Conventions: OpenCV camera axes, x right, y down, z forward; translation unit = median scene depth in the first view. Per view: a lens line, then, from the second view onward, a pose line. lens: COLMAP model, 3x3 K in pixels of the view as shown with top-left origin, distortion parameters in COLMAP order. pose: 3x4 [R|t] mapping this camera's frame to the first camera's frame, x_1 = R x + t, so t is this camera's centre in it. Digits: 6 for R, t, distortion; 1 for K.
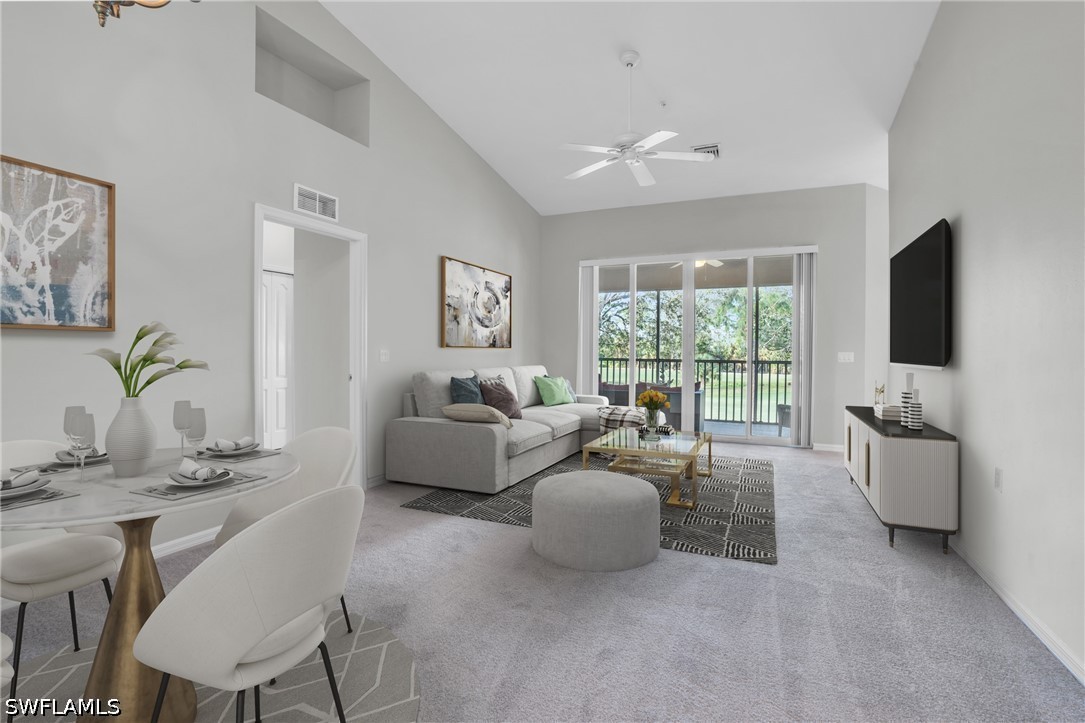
lens RADIAL K [[520.3, 0, 543.3], [0, 520.3, 356.9], [0, 0, 1]] dist [0.000472, 0.001407]
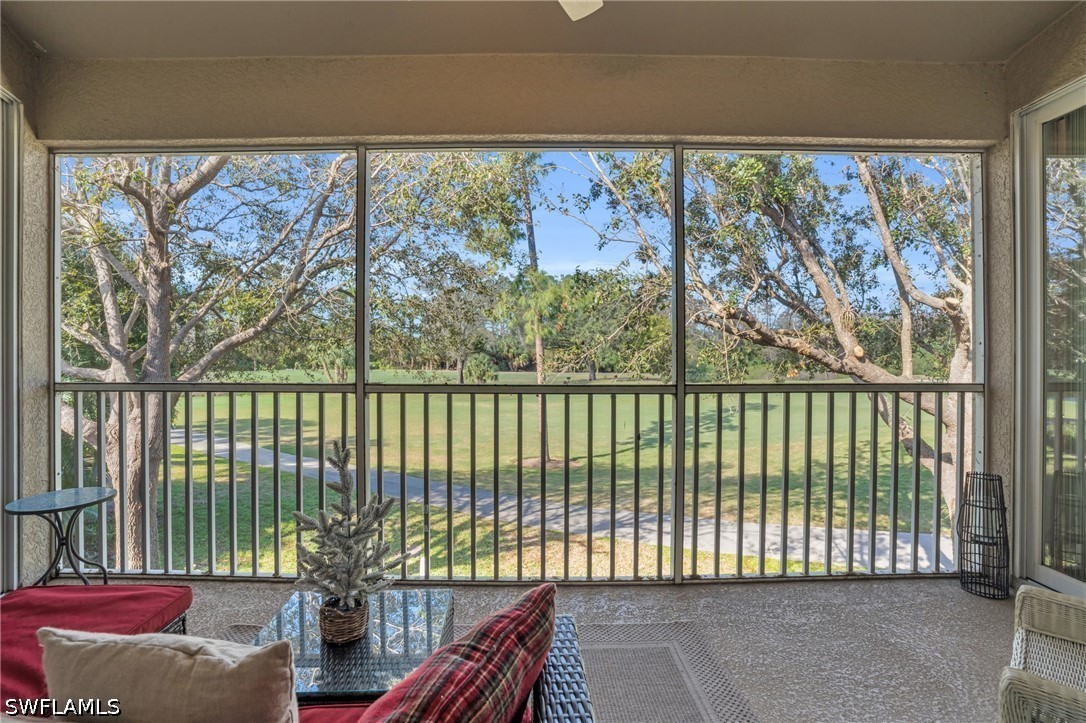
lens RADIAL K [[520.8, 0, 541.7], [0, 520.8, 358.0], [0, 0, 1]] dist [0.000472, 0.001407]
pose [[0.911936, -0.013298, 0.410117, 0.040387], [0.012384, 0.999911, 0.004884, -0.001960], [-0.410145, 0.000625, 0.912020, 0.148139]]
